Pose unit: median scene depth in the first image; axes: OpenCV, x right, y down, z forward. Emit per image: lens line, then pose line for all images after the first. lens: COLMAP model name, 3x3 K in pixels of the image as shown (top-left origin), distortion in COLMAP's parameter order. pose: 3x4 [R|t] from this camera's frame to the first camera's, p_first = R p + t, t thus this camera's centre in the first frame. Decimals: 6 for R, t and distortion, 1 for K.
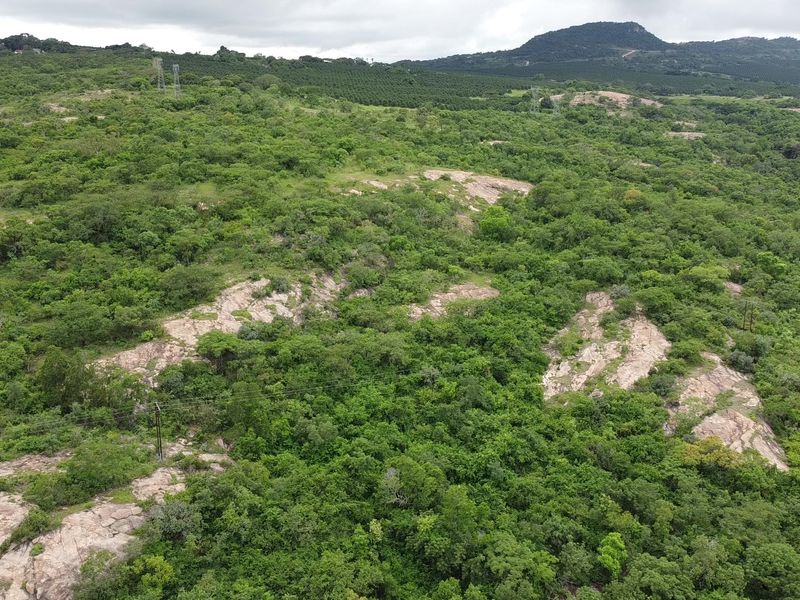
lens RADIAL K [[838.6, 0, 396.0], [0, 838.6, 295.7], [0, 0, 1]] dist [0.005539, -0.023507]
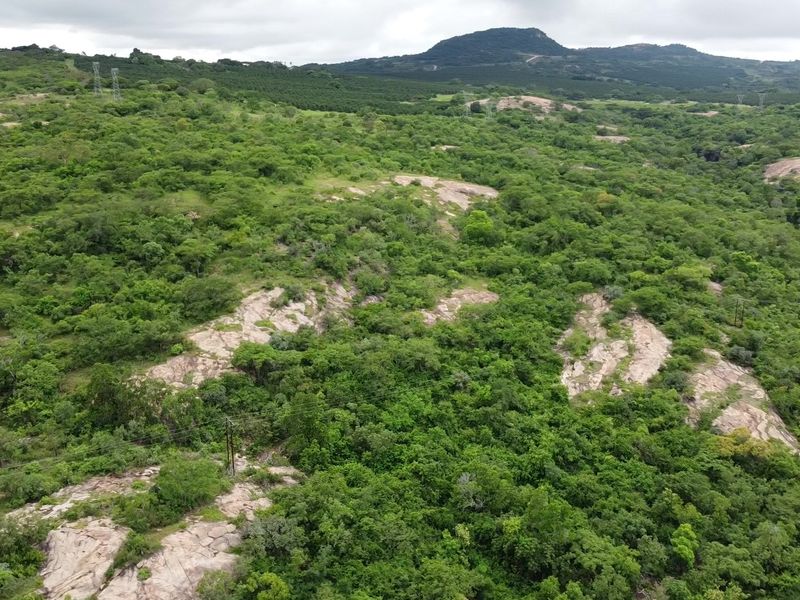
lens RADIAL K [[838.6, 0, 396.0], [0, 838.6, 295.7], [0, 0, 1]] dist [0.005539, -0.023507]
pose [[0.993277, -0.023805, 0.113290, -0.126898], [0.024198, 0.999705, -0.002099, -0.005462], [-0.113207, 0.004826, 0.993560, -0.000517]]
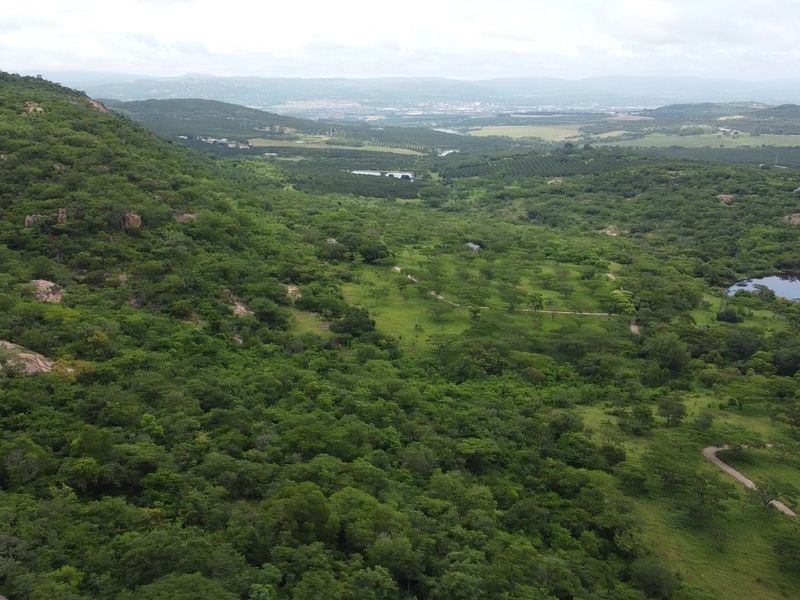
lens RADIAL K [[838.6, 0, 396.0], [0, 838.6, 295.7], [0, 0, 1]] dist [0.005539, -0.023507]
pose [[0.109748, -0.240631, 0.964392, -0.587513], [0.238245, 0.948337, 0.209513, -0.055659], [-0.964984, 0.206768, 0.161408, 0.205416]]
